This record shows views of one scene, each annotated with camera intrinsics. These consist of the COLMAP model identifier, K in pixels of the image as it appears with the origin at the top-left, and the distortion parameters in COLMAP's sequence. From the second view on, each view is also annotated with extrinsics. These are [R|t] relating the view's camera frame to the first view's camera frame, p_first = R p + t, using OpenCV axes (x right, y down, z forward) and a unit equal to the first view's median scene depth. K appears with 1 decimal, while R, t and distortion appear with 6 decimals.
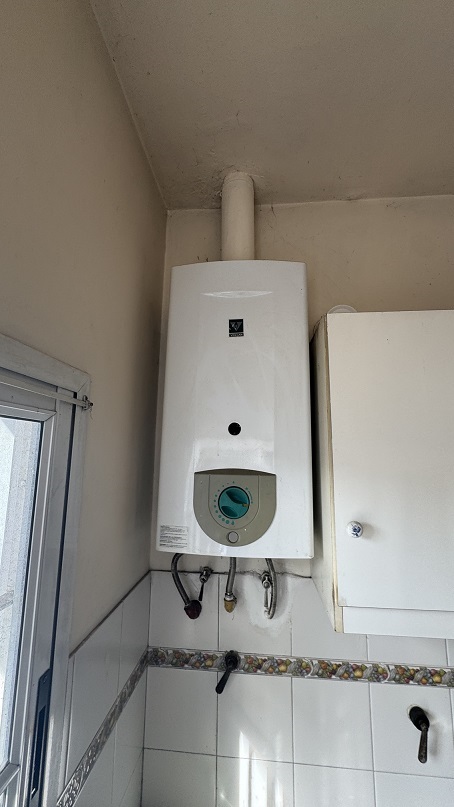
lens RADIAL K [[316.8, 0, 226.1], [0, 316.8, 401.3], [0, 0, 1]] dist [-0.004027, -0.000424]
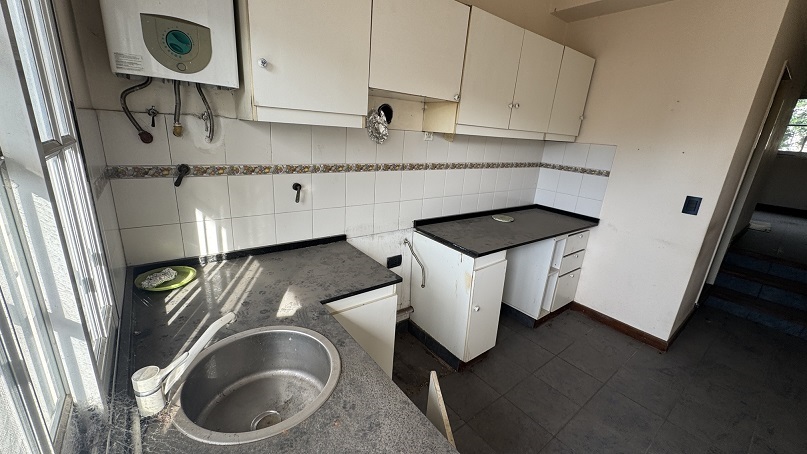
lens RADIAL K [[316.8, 0, 405.0], [0, 316.8, 228.7], [0, 0, 1]] dist [-0.004027, -0.000424]
pose [[0.725238, -0.168014, 0.667683, -0.288065], [-0.180856, 0.889223, 0.420207, 0.242159], [-0.664320, -0.425505, 0.614512, -0.818040]]
